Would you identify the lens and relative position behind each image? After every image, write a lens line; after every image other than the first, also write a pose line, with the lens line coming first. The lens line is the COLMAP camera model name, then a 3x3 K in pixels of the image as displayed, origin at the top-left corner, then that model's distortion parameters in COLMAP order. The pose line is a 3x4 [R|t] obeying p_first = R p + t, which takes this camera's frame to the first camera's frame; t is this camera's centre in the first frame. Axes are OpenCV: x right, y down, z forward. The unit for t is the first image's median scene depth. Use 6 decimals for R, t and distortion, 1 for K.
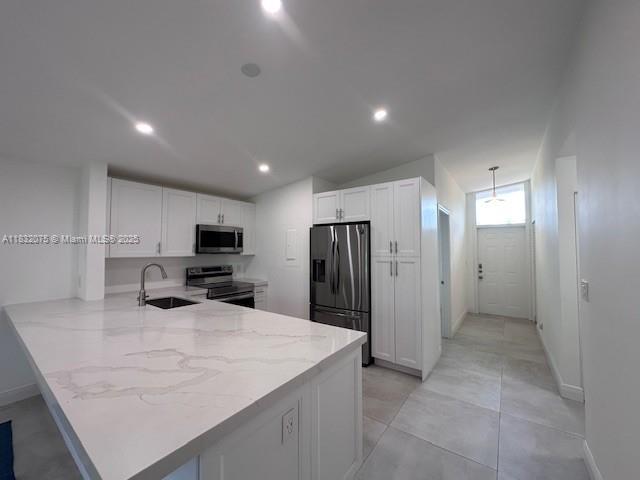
lens RADIAL K [[256.3, 0, 316.9], [0, 256.3, 239.9], [0, 0, 1]] dist [0.002589, -0.000203]
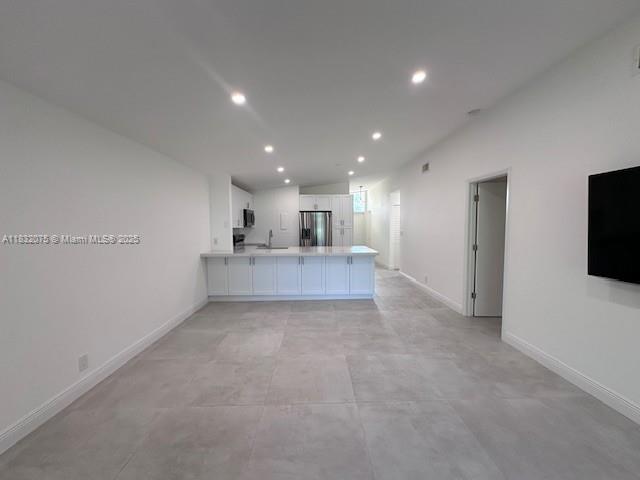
lens RADIAL K [[256.3, 0, 321.6], [0, 256.3, 239.1], [0, 0, 1]] dist [0.002589, -0.000203]
pose [[0.796473, -0.039167, 0.603404, -1.130499], [-0.013207, 0.996535, 0.082118, -0.010336], [-0.604530, -0.073374, 0.793196, -0.694283]]
